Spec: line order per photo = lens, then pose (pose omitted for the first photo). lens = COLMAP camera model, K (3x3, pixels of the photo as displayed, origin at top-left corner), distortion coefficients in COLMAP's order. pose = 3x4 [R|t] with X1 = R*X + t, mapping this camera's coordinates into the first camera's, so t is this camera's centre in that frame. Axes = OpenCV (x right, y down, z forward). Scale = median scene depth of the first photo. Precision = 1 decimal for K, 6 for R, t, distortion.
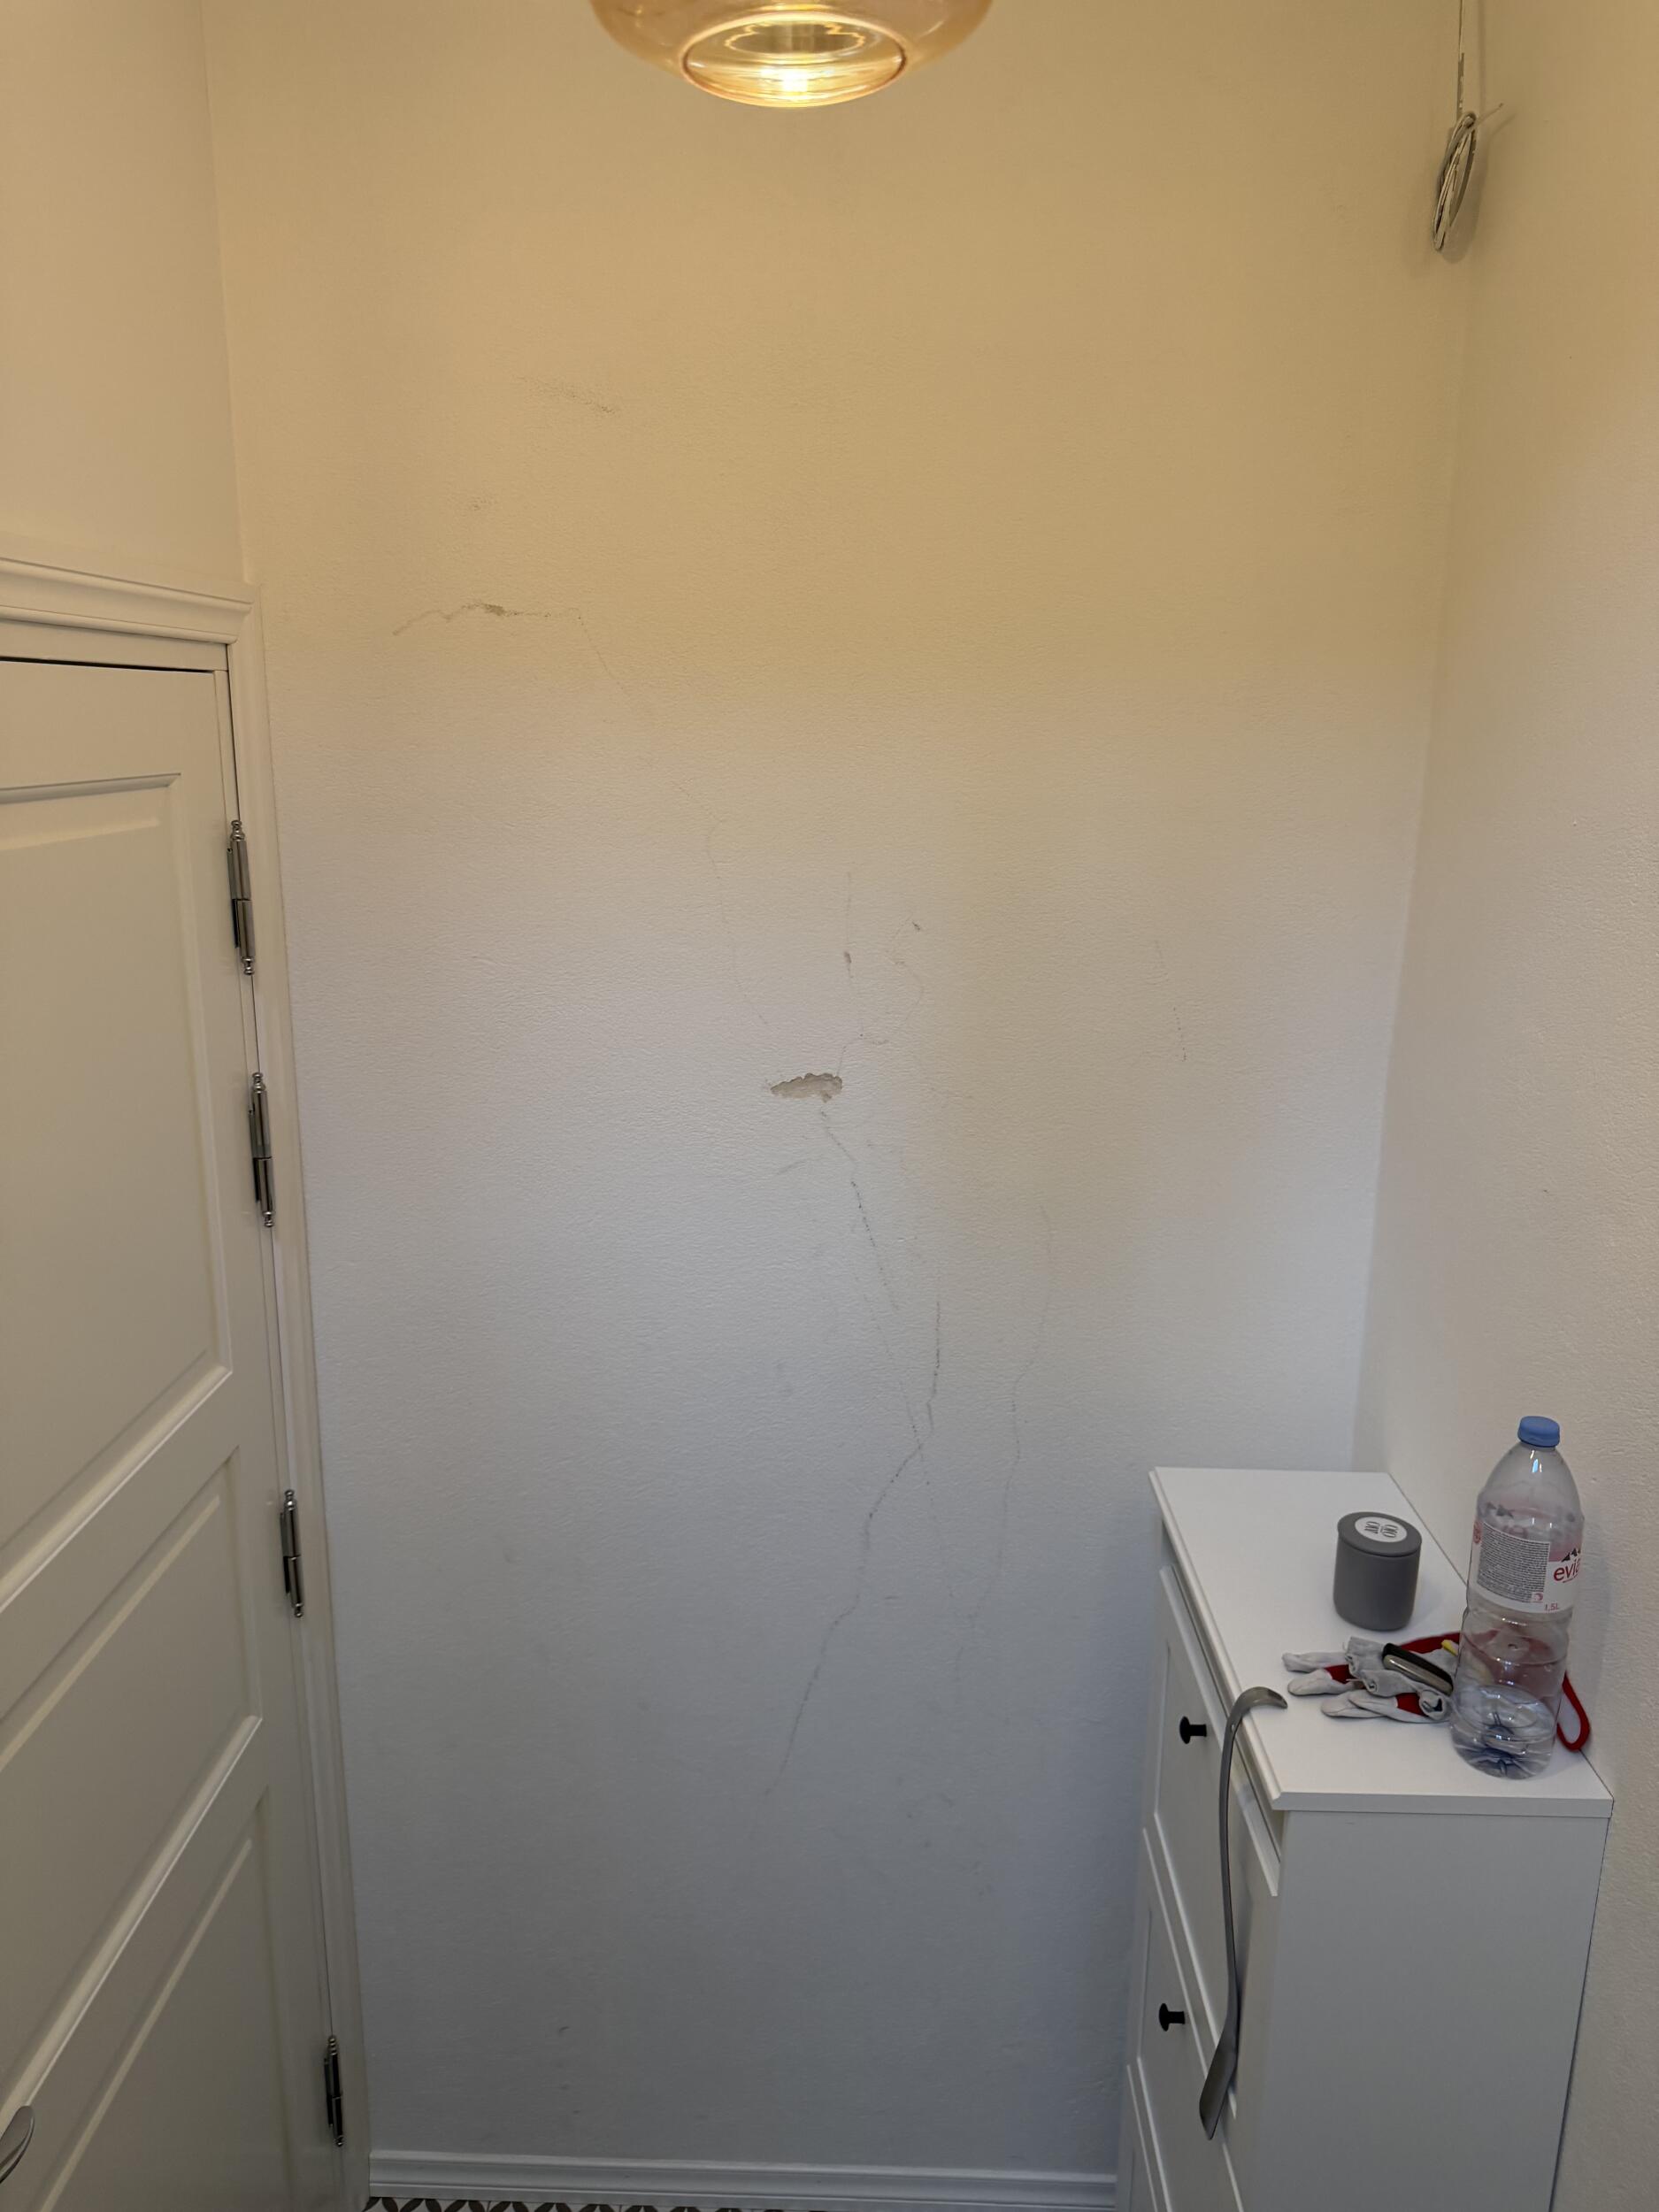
lens RADIAL K [[1561.2, 0, 830.0], [0, 1561.2, 1099.2], [0, 0, 1]] dist [-0.010094, -0.008503]
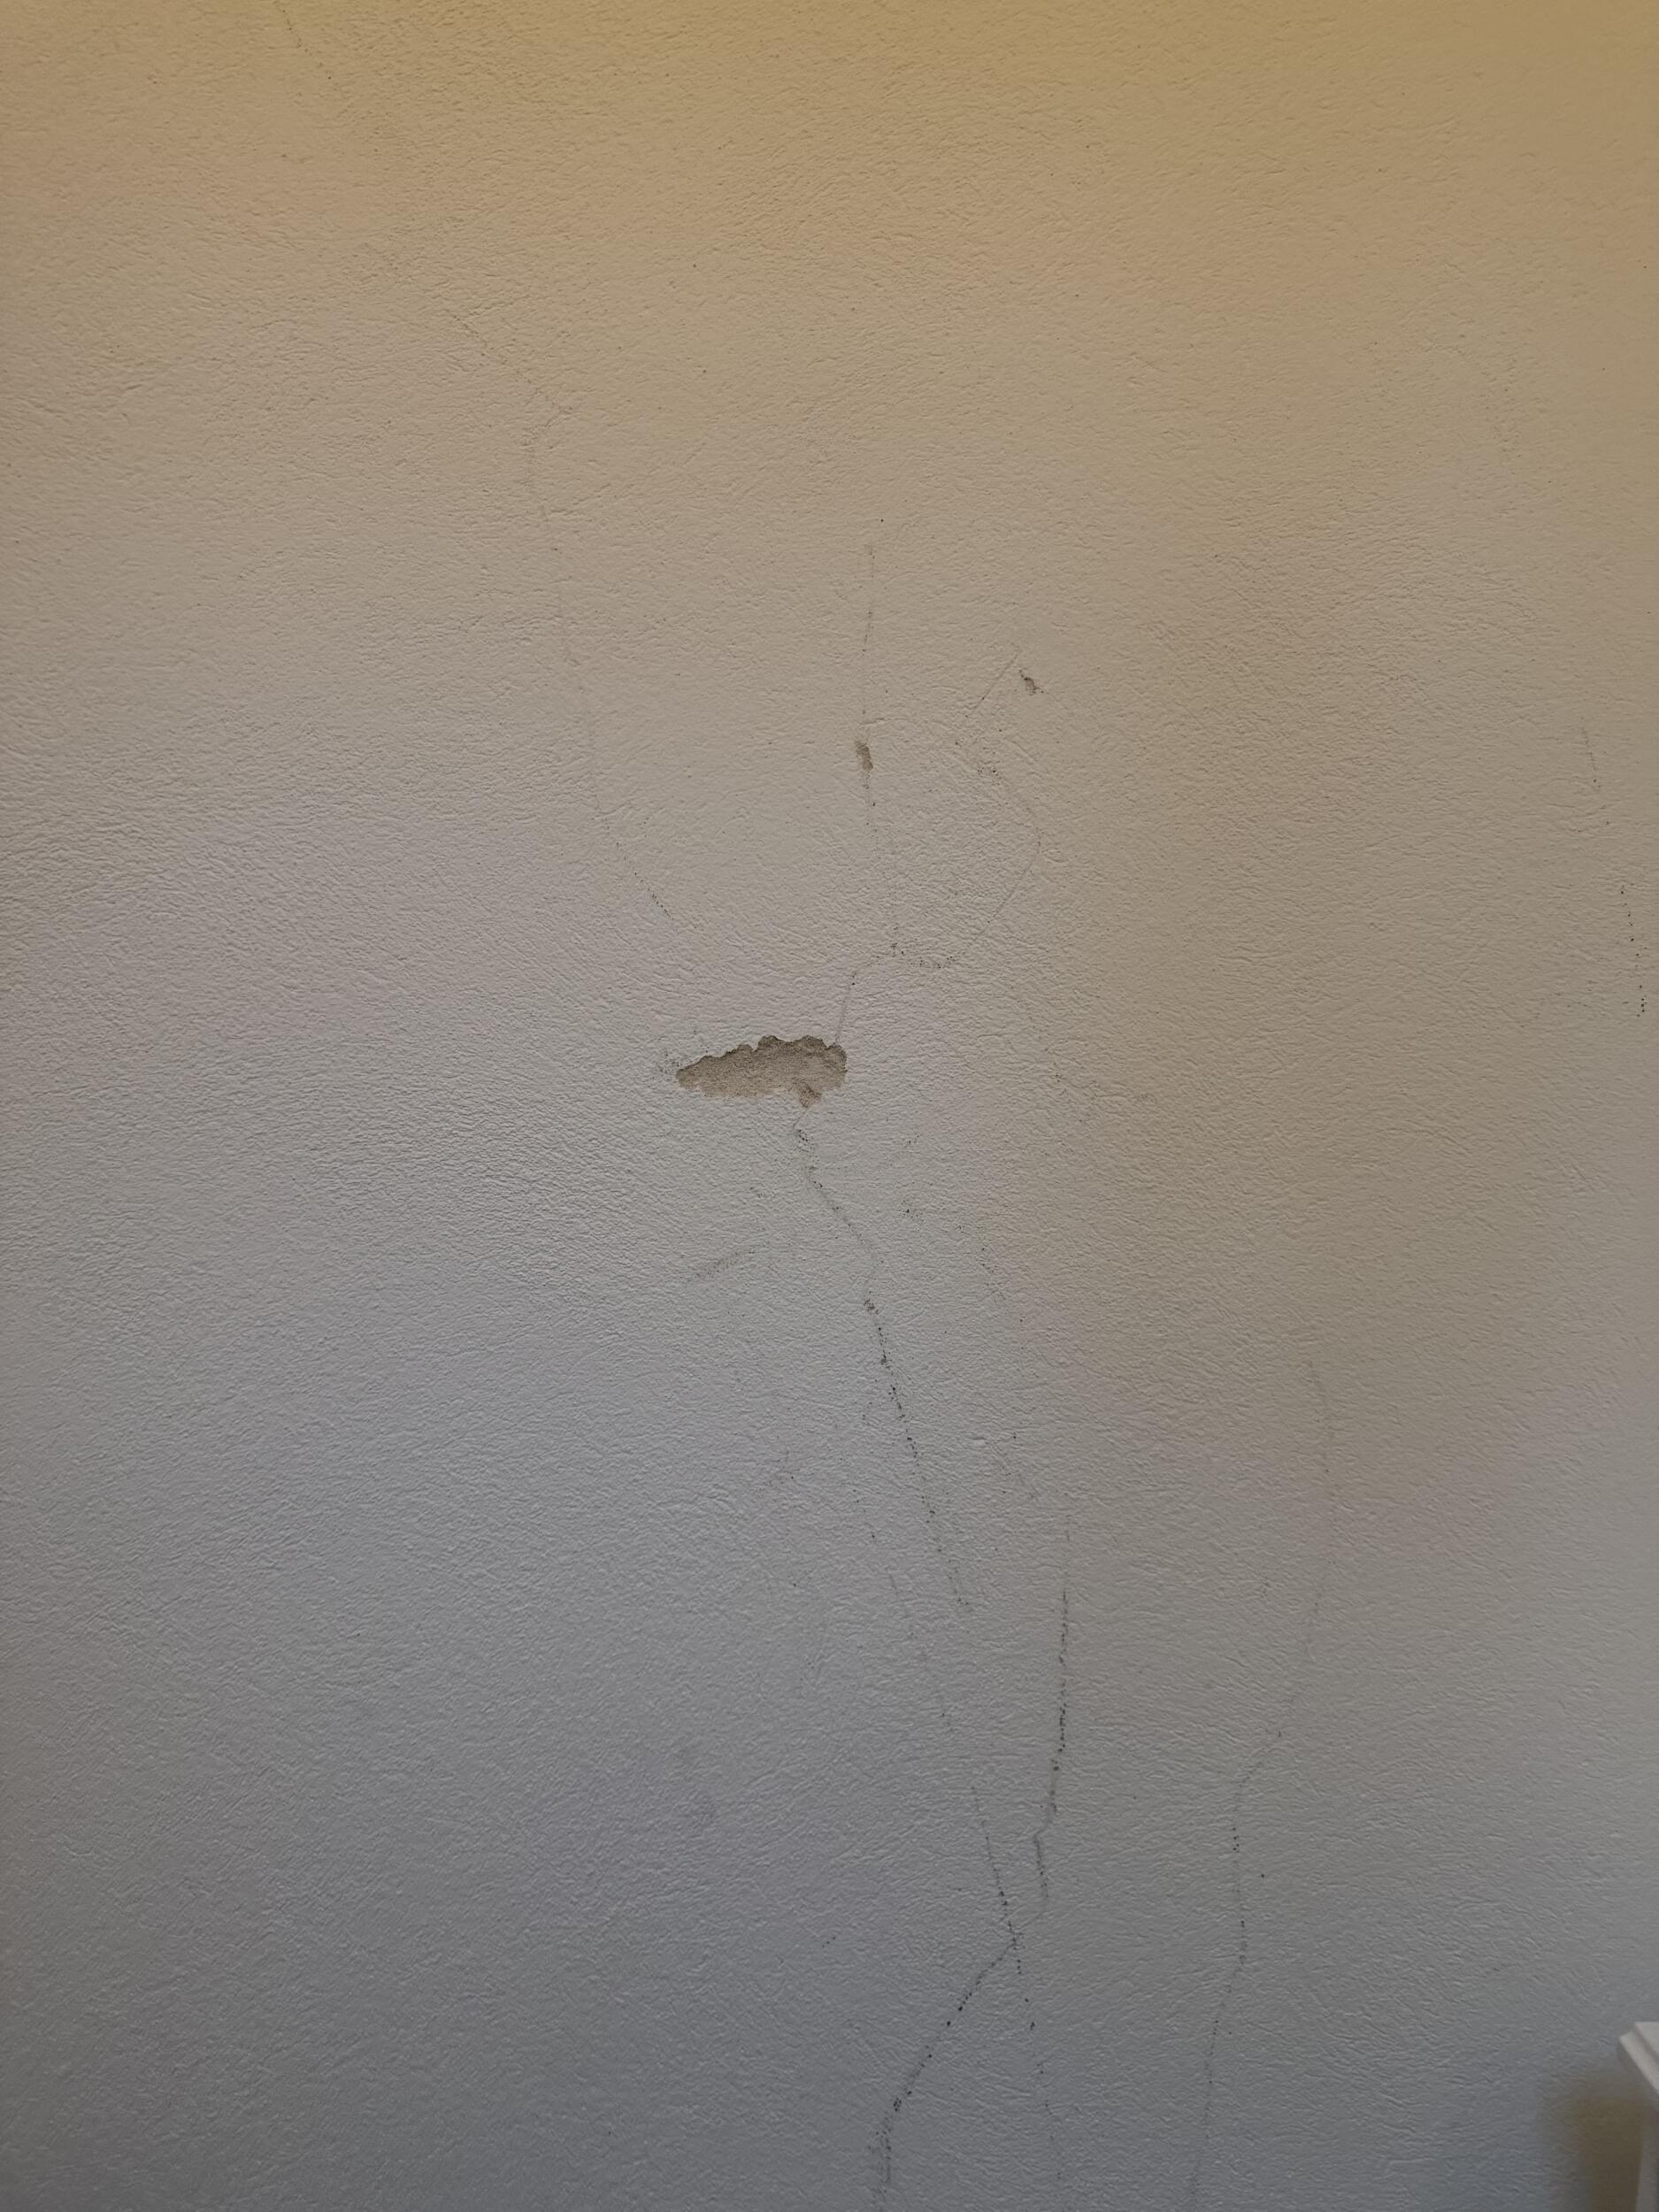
lens RADIAL K [[1561.2, 0, 831.2], [0, 1561.2, 1107.2], [0, 0, 1]] dist [-0.010094, -0.008503]
pose [[0.998226, 0.011689, 0.058378, -0.020750], [-0.003435, 0.990211, -0.139538, 0.060772], [-0.059438, 0.139090, 0.988494, 0.584435]]
